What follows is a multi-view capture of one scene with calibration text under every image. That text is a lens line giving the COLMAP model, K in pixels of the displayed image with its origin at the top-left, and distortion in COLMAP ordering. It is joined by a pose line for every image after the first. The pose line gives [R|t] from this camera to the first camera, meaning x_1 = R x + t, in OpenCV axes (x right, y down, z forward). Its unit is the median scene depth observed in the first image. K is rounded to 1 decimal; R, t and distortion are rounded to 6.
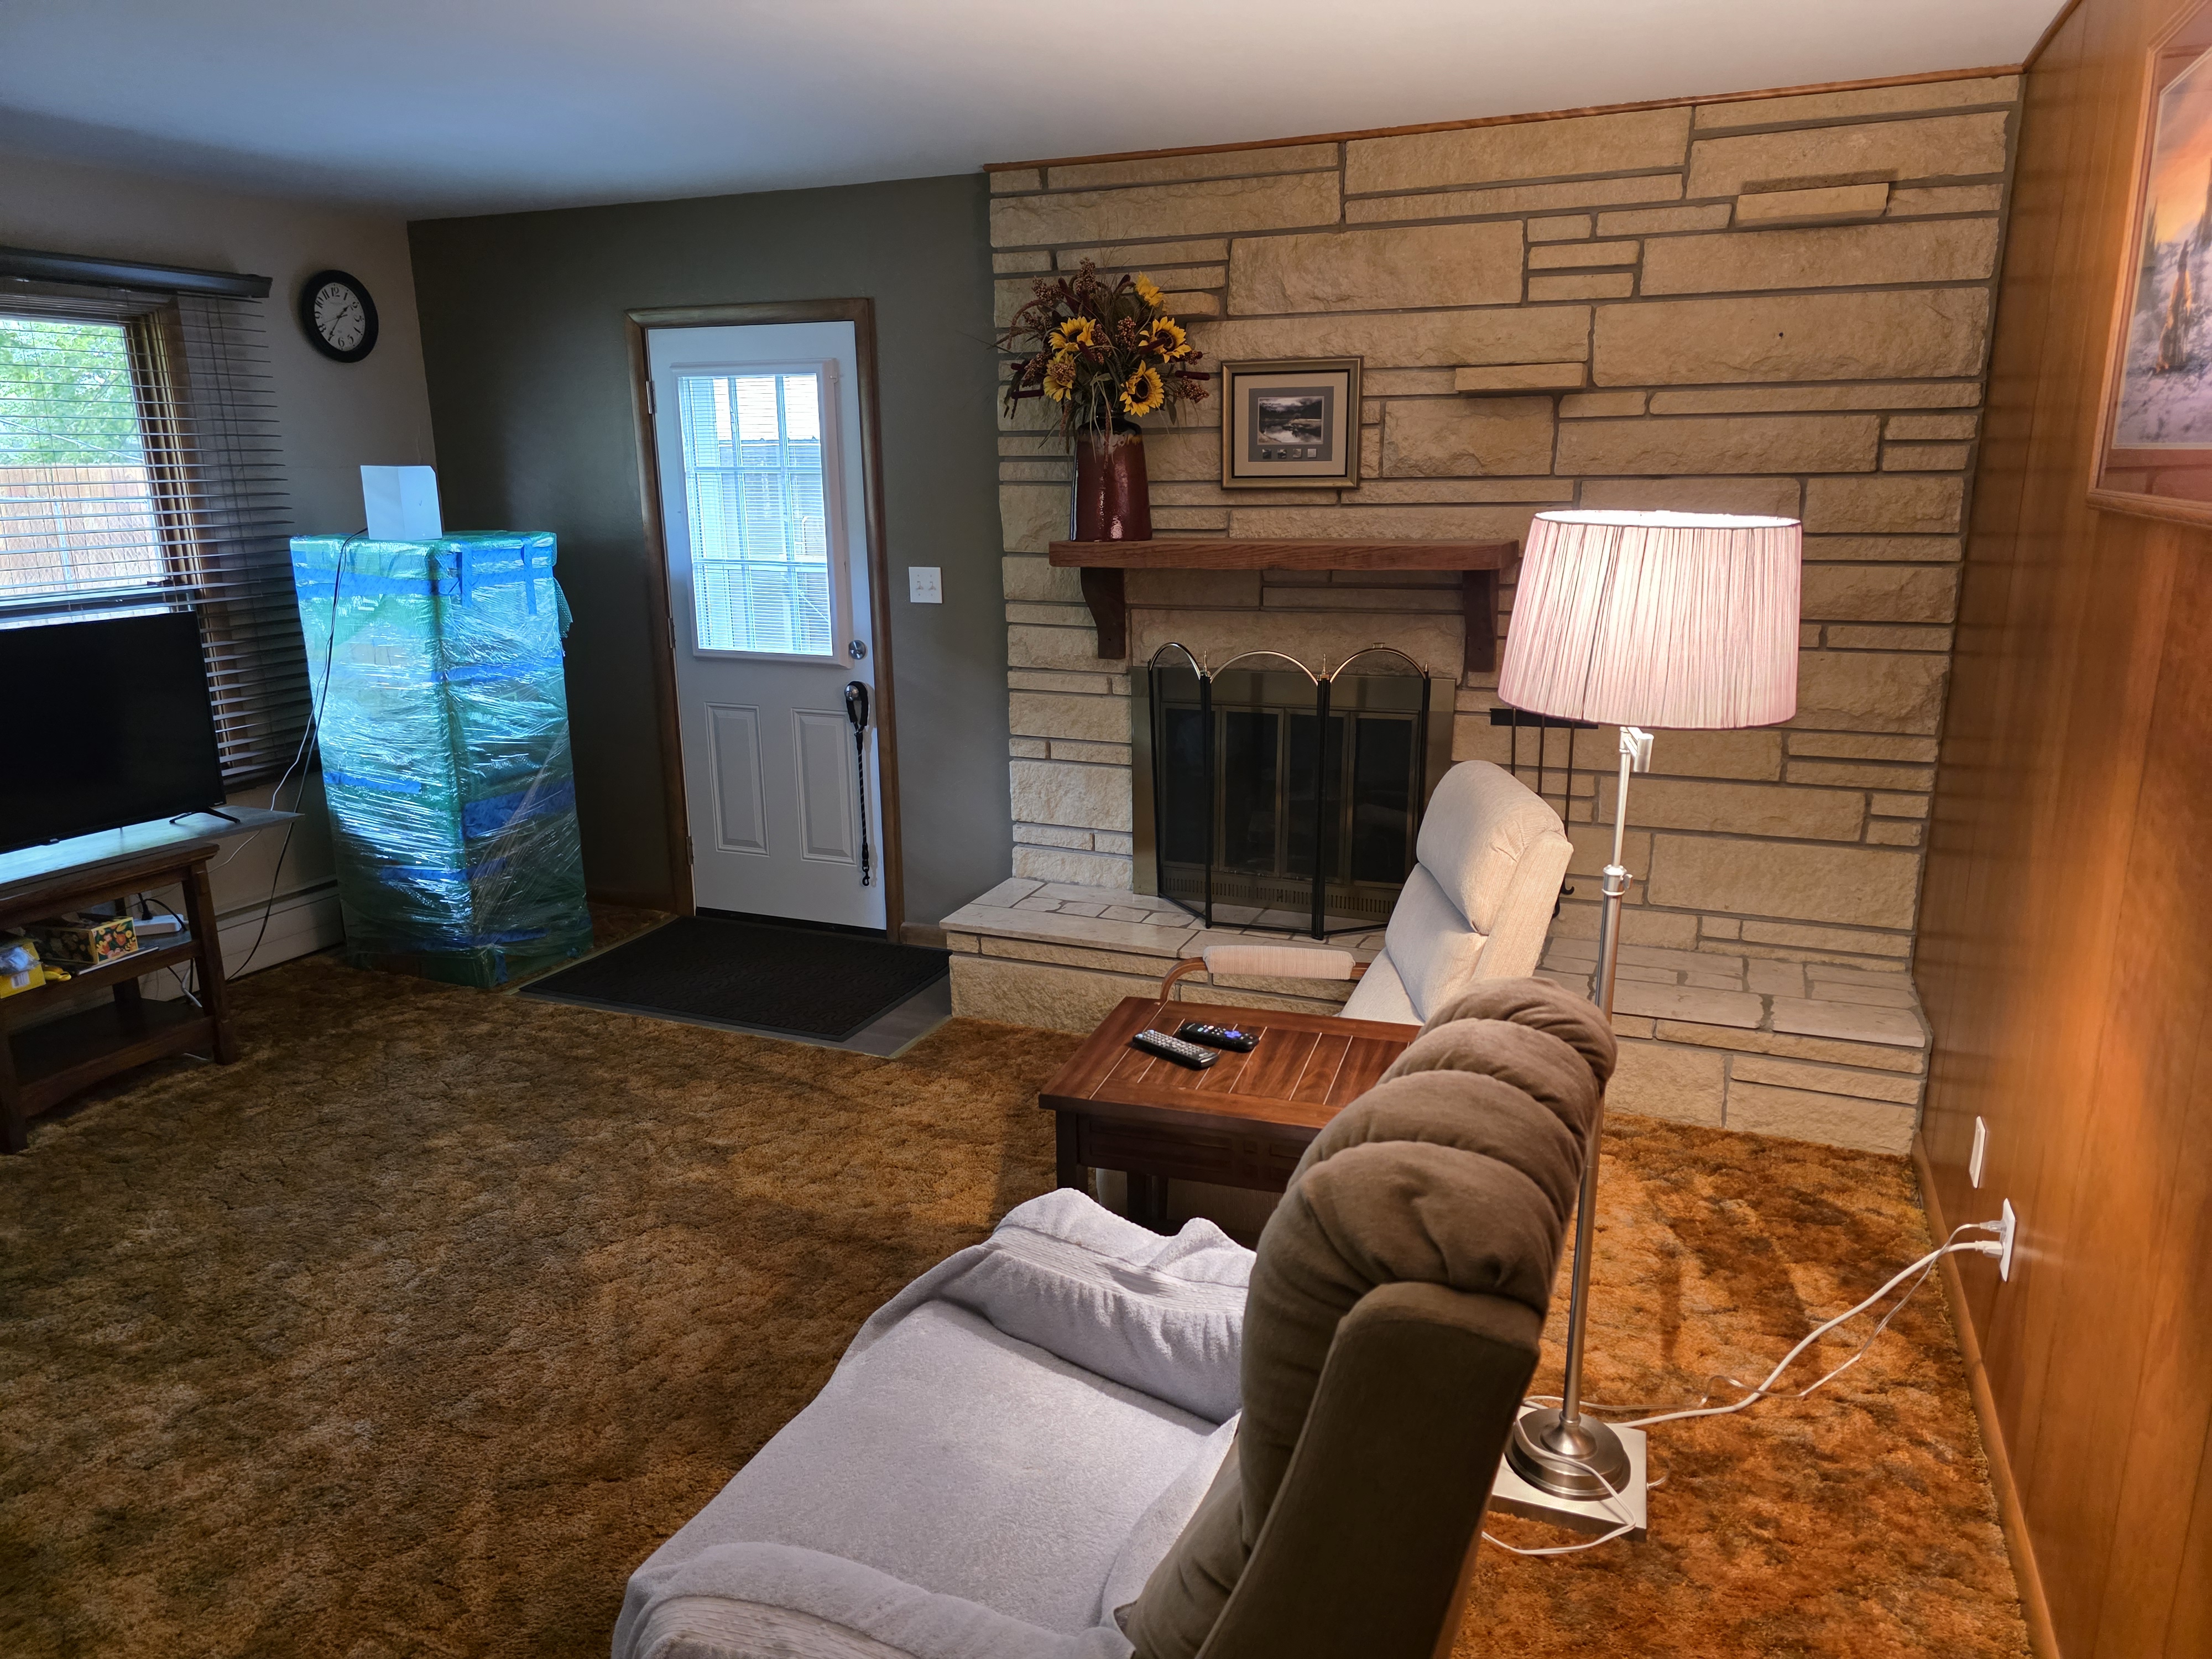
lens RADIAL K [[1494.2, 0, 1104.6], [0, 1494.2, 817.9], [0, 0, 1]] dist [0.067698, -0.063027]
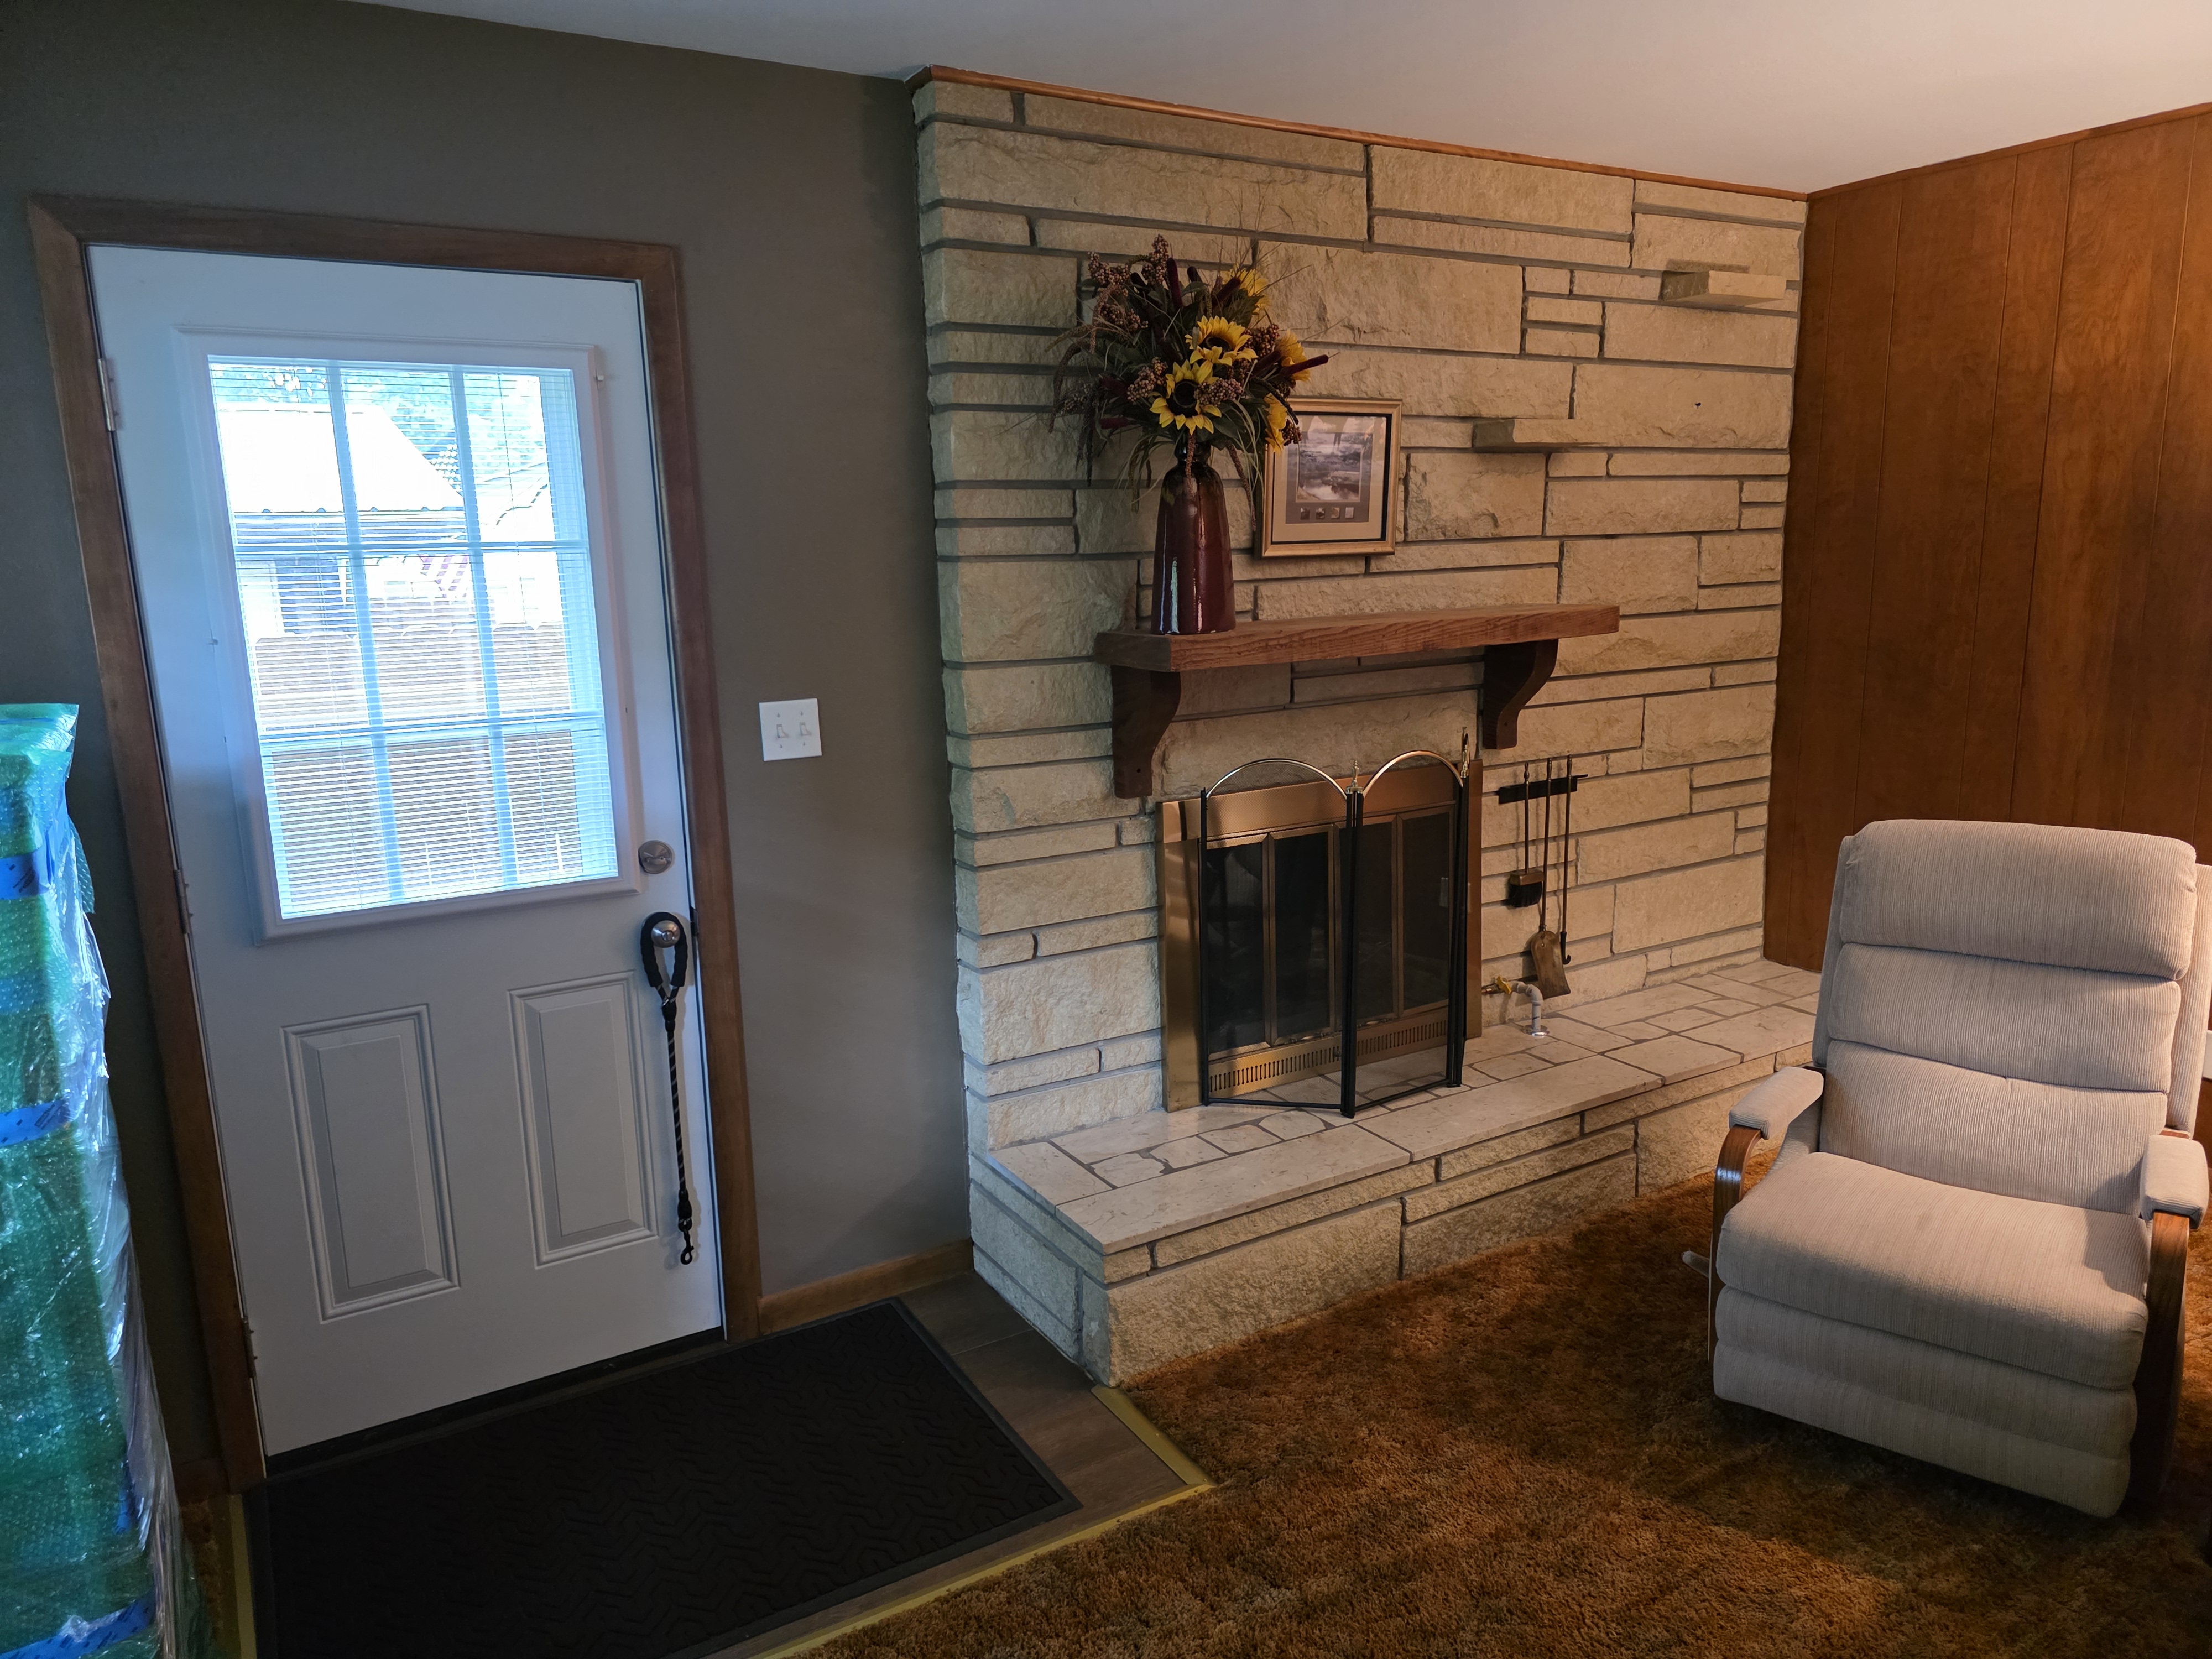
lens RADIAL K [[1494.2, 0, 1121.6], [0, 1494.2, 817.7], [0, 0, 1]] dist [0.067698, -0.063027]
pose [[0.593362, -0.152322, 0.790392, -0.609536], [0.204169, 0.978300, 0.035262, -0.133410], [-0.778612, 0.140450, 0.611586, 0.615424]]
